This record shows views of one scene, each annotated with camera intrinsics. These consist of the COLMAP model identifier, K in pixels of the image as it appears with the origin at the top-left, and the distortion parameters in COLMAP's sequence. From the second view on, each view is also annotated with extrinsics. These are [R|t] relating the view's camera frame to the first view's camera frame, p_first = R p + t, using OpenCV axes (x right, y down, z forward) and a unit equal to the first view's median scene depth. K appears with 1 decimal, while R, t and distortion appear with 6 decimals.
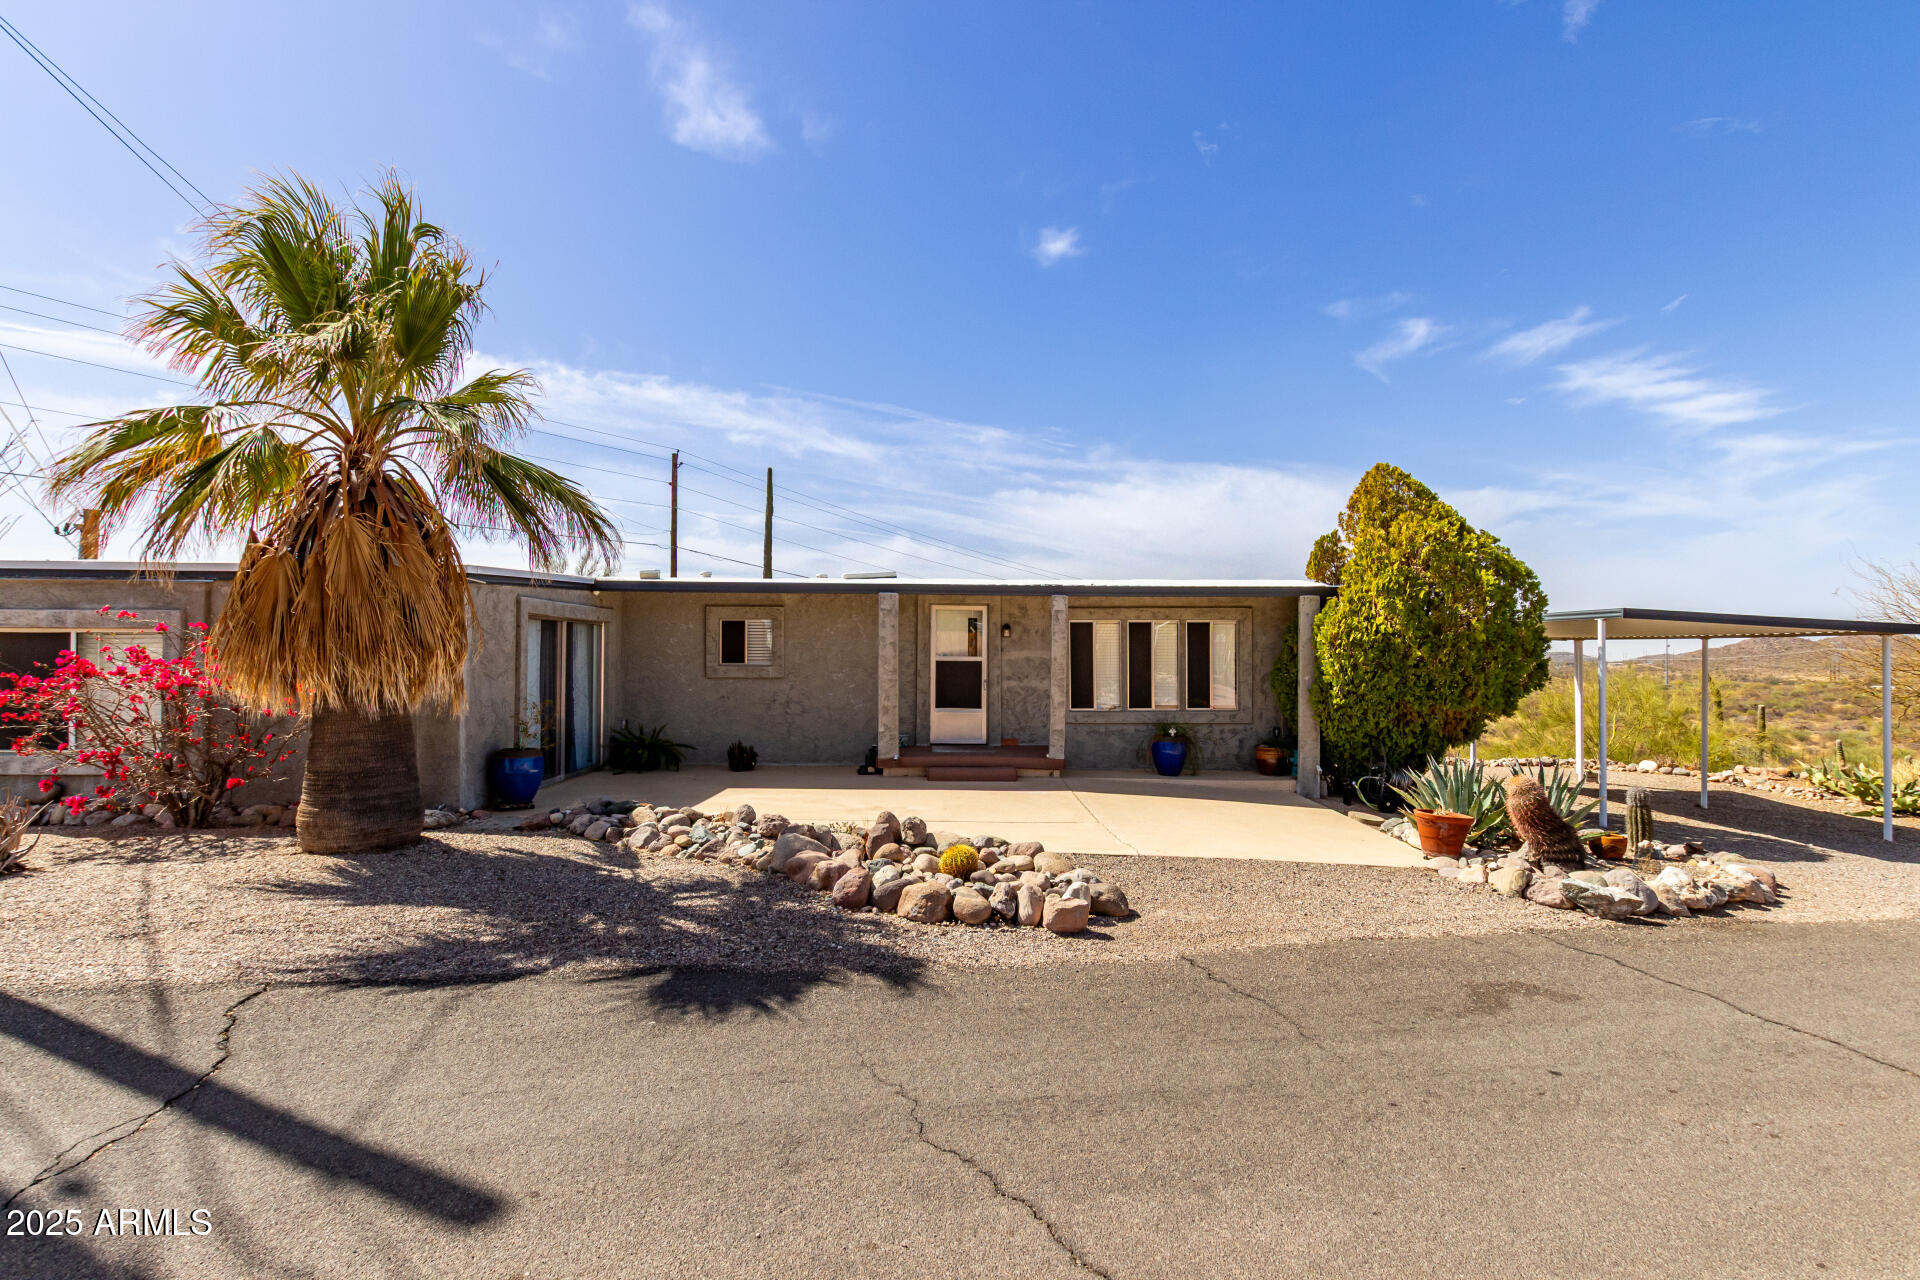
lens RADIAL K [[887.5, 0, 960.0], [0, 887.5, 640.0], [0, 0, 1]] dist [0.003141, 0.000189]
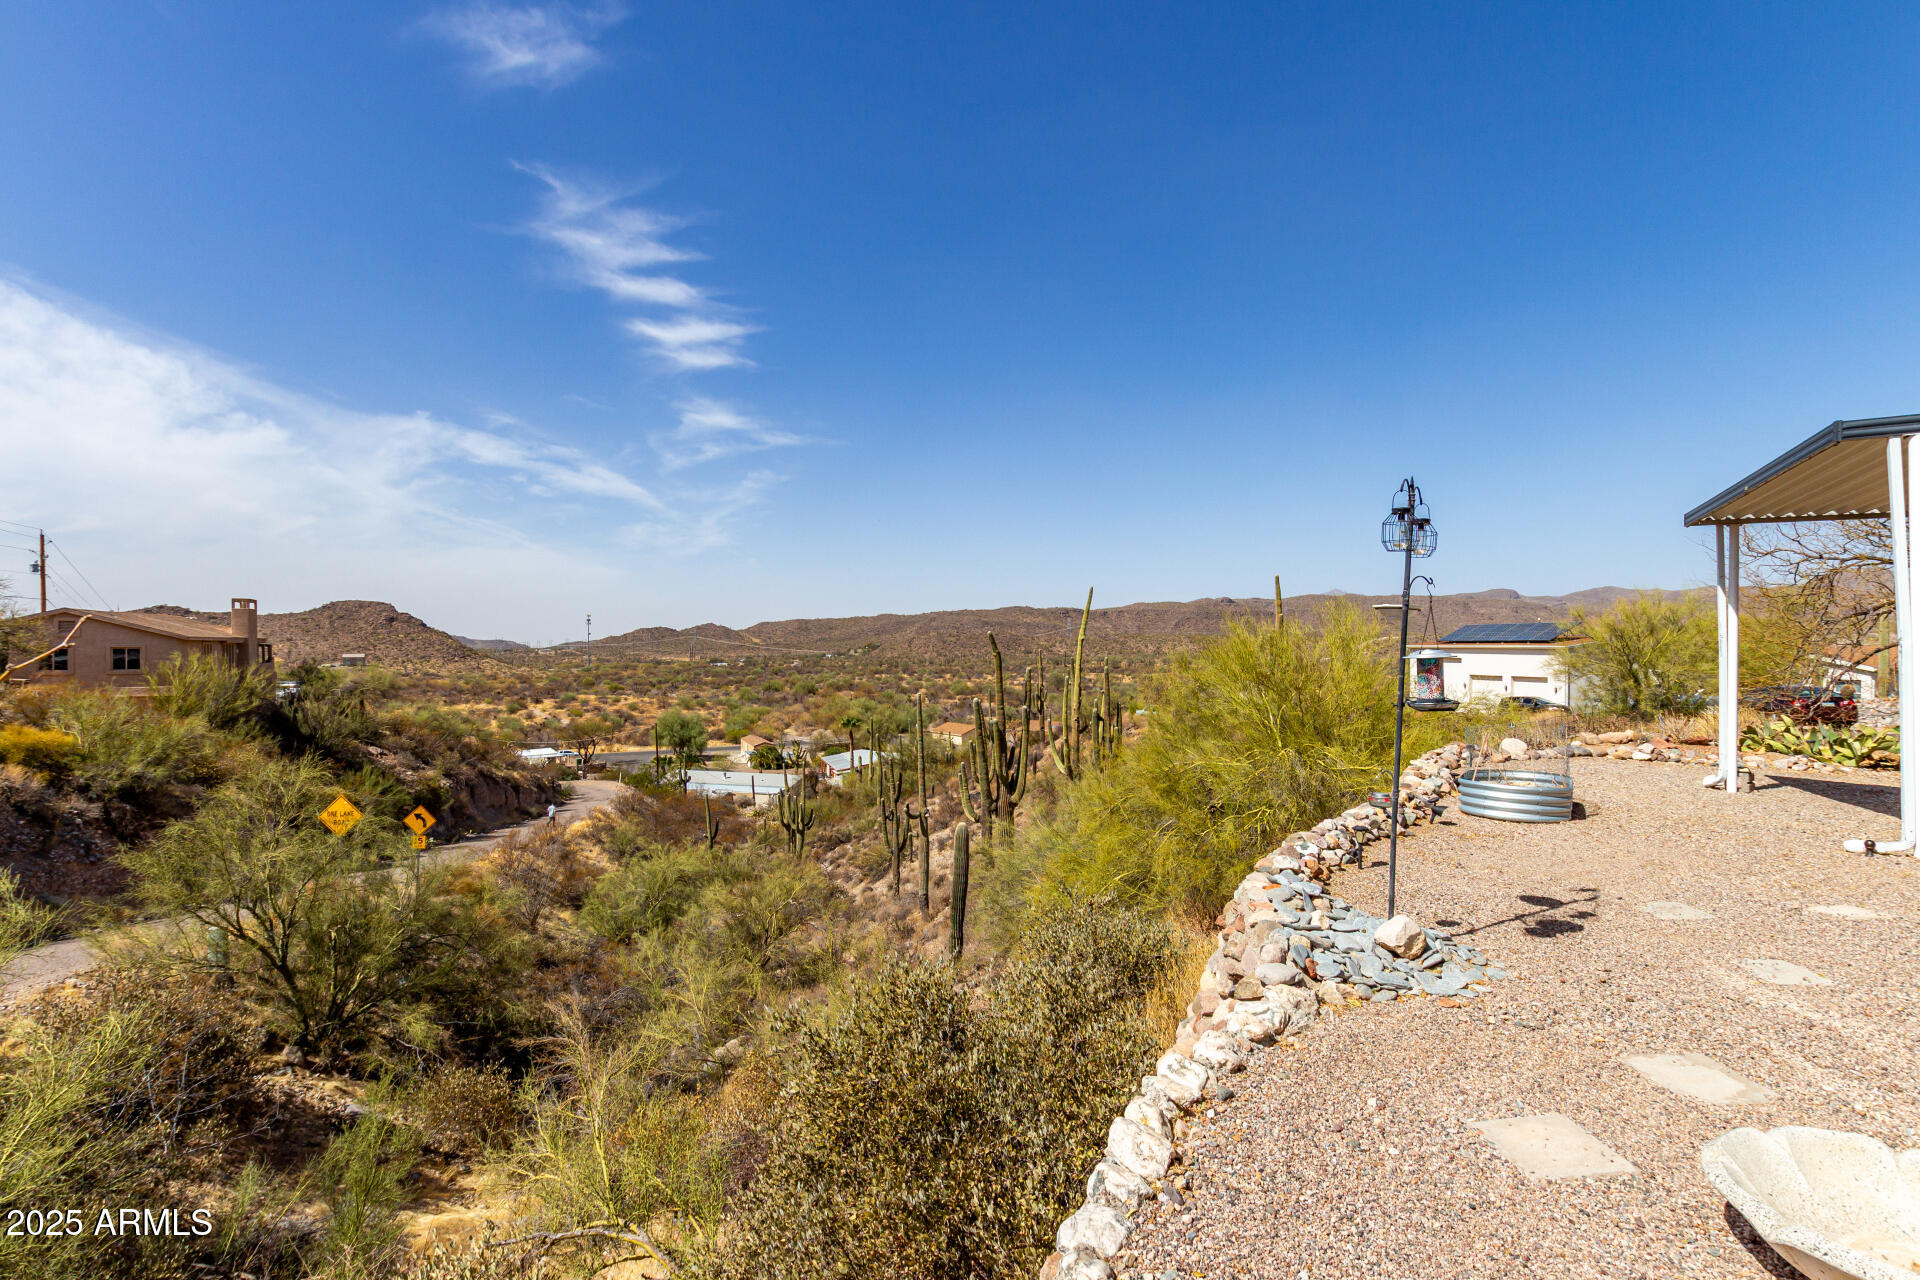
lens RADIAL K [[887.5, 0, 960.0], [0, 887.5, 640.0], [0, 0, 1]] dist [0.003141, 0.000189]
pose [[0.477901, -0.007048, 0.878385, 0.161811], [-0.003912, 0.999941, 0.010152, 0.009448], [-0.878405, -0.008288, 0.477845, 0.266338]]
